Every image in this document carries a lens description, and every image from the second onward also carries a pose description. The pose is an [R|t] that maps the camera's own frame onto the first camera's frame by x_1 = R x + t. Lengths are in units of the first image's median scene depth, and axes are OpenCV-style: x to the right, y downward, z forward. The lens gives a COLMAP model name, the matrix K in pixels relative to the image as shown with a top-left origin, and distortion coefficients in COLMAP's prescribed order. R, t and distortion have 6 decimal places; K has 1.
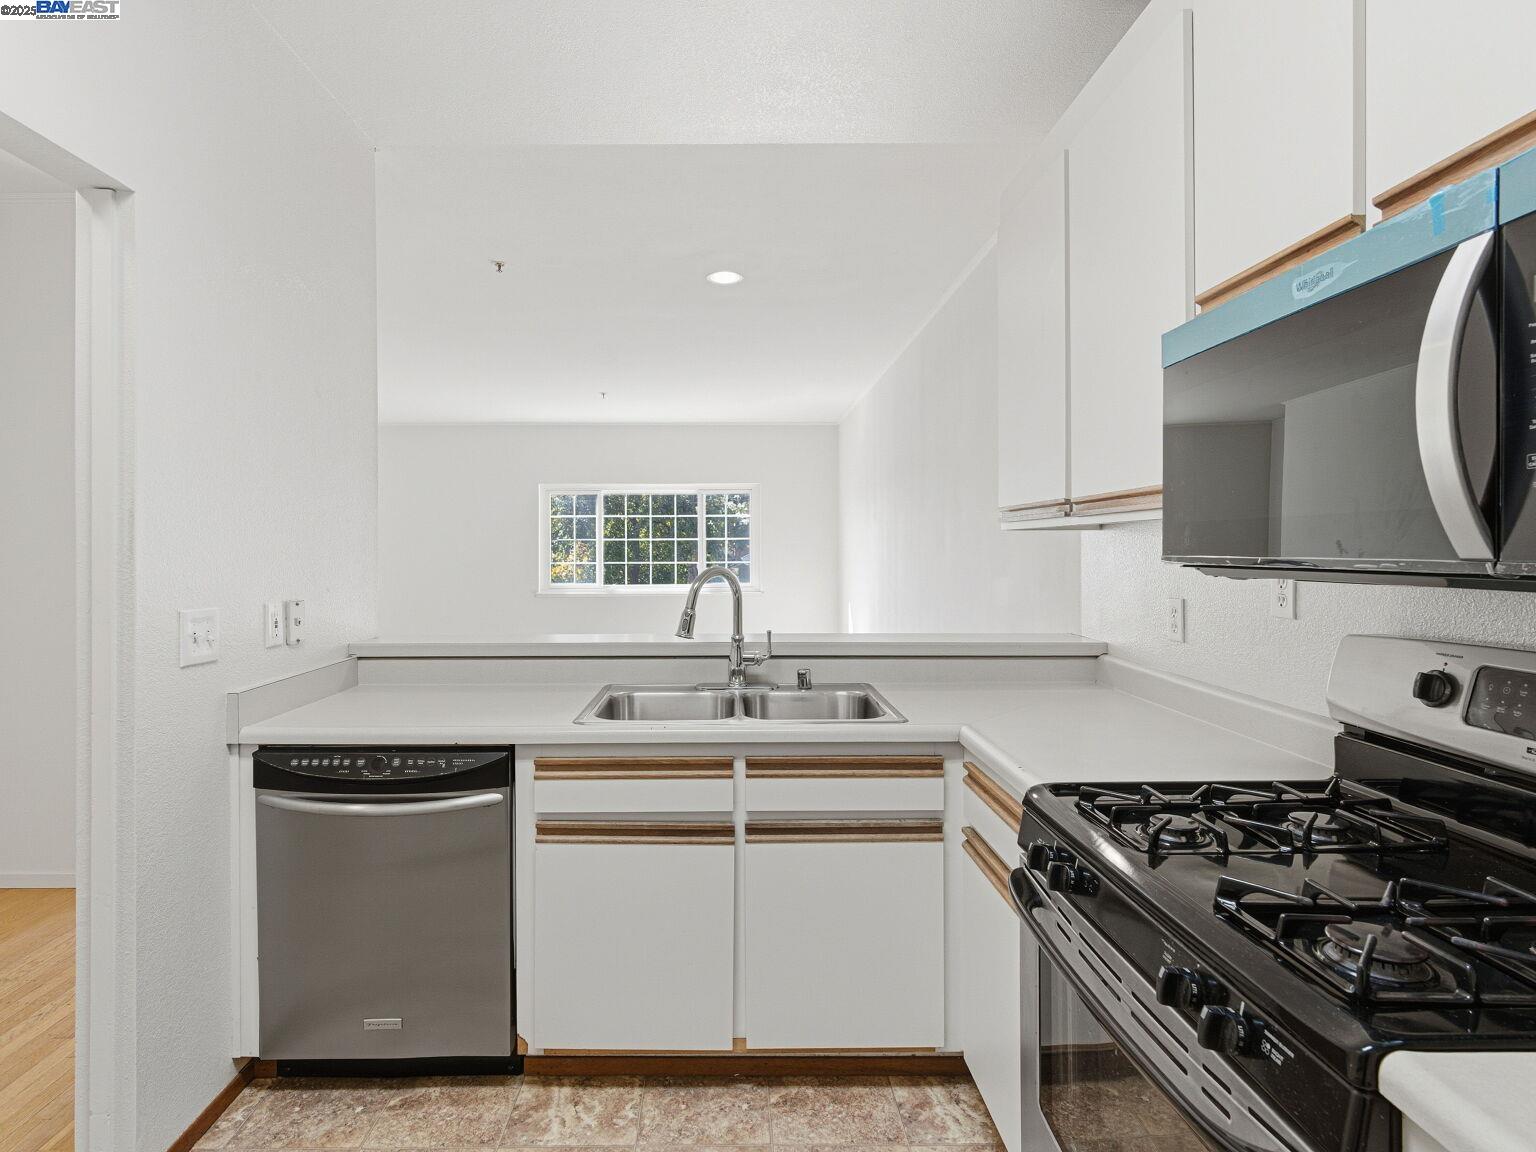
lens RADIAL K [[791.0, 0, 733.3], [0, 791.0, 528.5], [0, 0, 1]] dist [-0.005216, 0.003622]
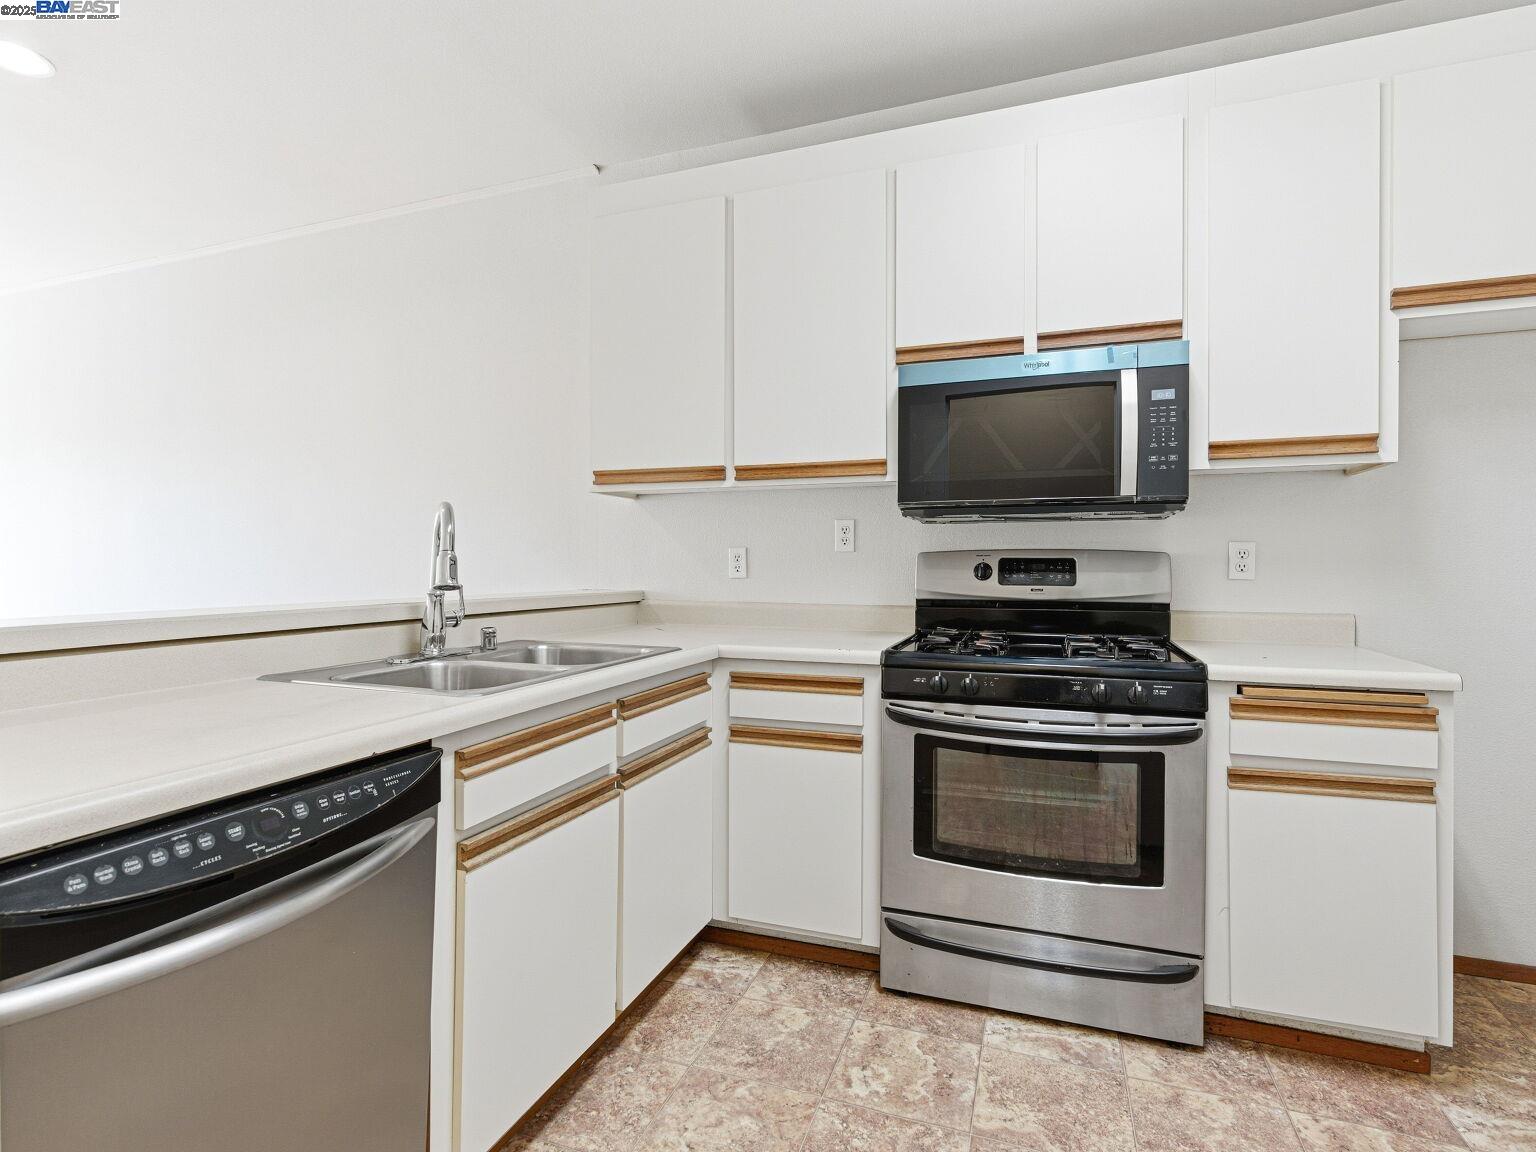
lens RADIAL K [[791.0, 0, 757.3], [0, 791.0, 549.1], [0, 0, 1]] dist [-0.005216, 0.003622]
pose [[0.338091, 0.021592, 0.940866, -0.812239], [-0.017048, 0.999713, -0.016817, 0.126450], [-0.940959, -0.010355, 0.338362, 0.538999]]
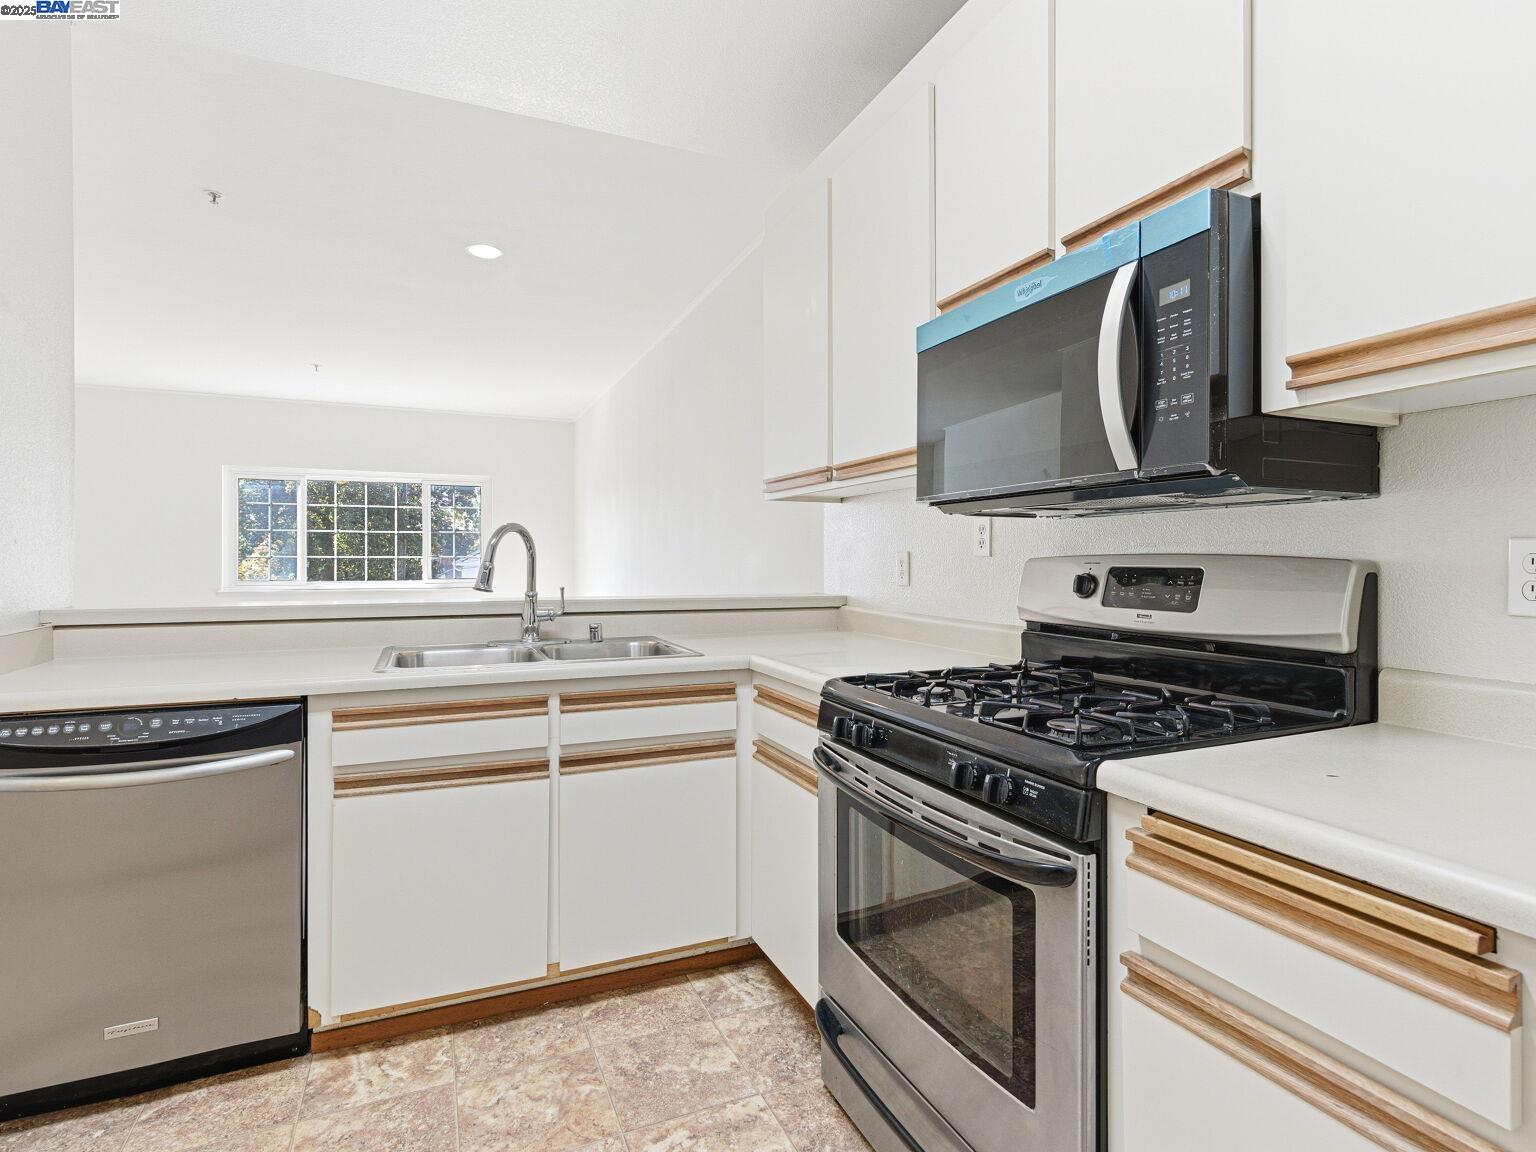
lens RADIAL K [[791.0, 0, 759.2], [0, 791.0, 539.9], [0, 0, 1]] dist [-0.005216, 0.003622]
pose [[0.918122, 0.013269, 0.396075, -0.161563], [-0.010011, 0.999897, -0.010292, 0.094930], [-0.396171, 0.005484, 0.918161, -0.066221]]
